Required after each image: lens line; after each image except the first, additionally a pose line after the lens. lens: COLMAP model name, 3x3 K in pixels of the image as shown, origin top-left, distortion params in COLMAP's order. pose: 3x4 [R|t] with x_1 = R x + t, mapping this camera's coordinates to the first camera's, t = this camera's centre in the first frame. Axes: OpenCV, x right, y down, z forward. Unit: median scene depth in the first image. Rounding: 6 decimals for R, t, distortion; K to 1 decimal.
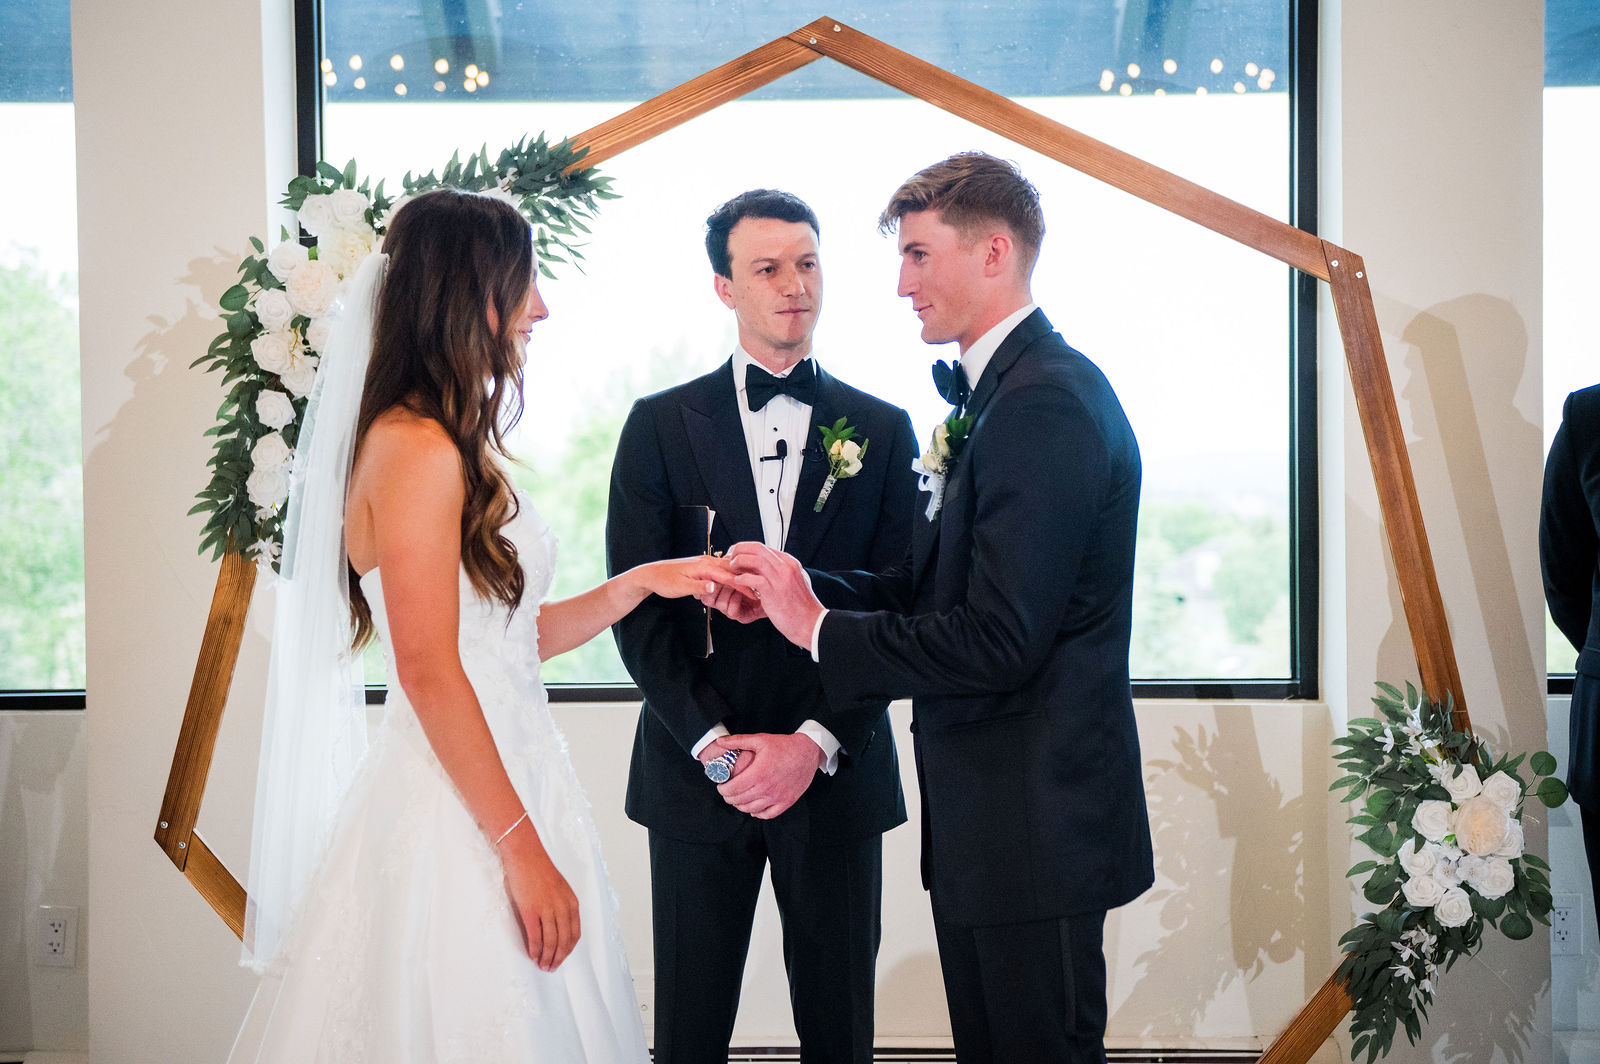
lens RADIAL K [[2538.8, 0, 806.1], [0, 2538.8, 531.2], [0, 0, 1]] dist [0.047767, 0.000000]
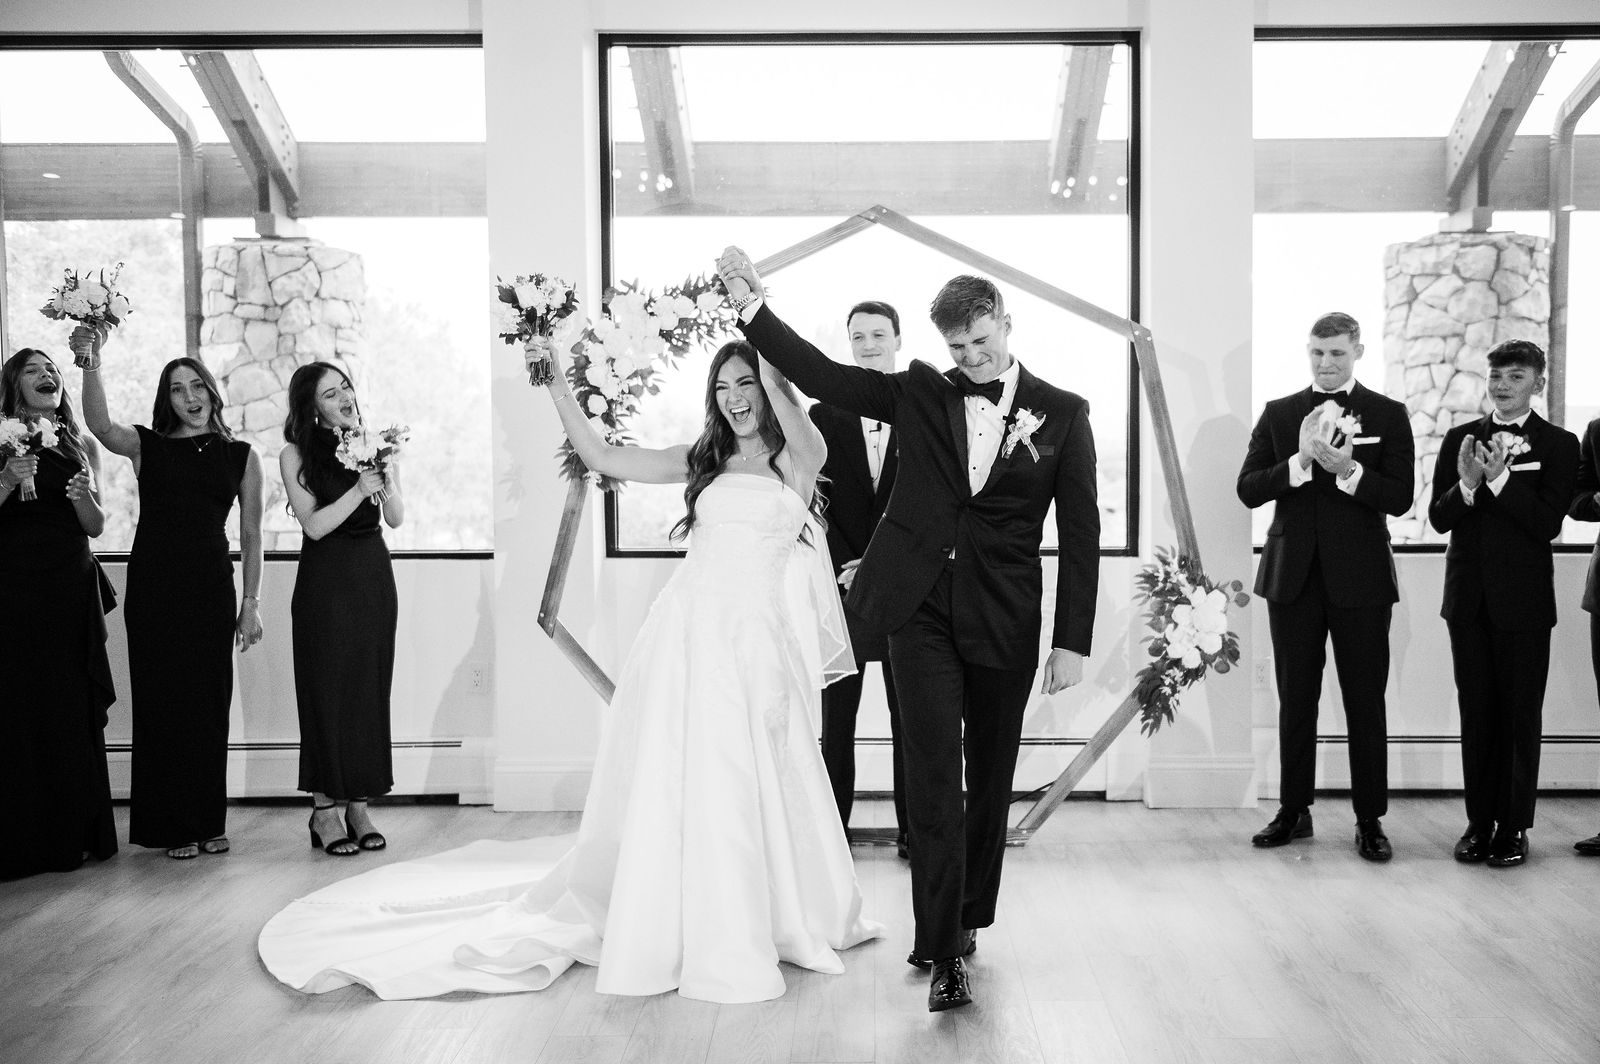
lens RADIAL K [[1598.6, 0, 803.3], [0, 1598.6, 516.4], [0, 0, 1]] dist [-0.002975, 0.000000]
pose [[0.999169, 0.004865, -0.040465, 0.000645], [-0.003550, 0.999465, 0.032516, -0.002570], [0.040601, -0.032345, 0.998652, -0.250882]]
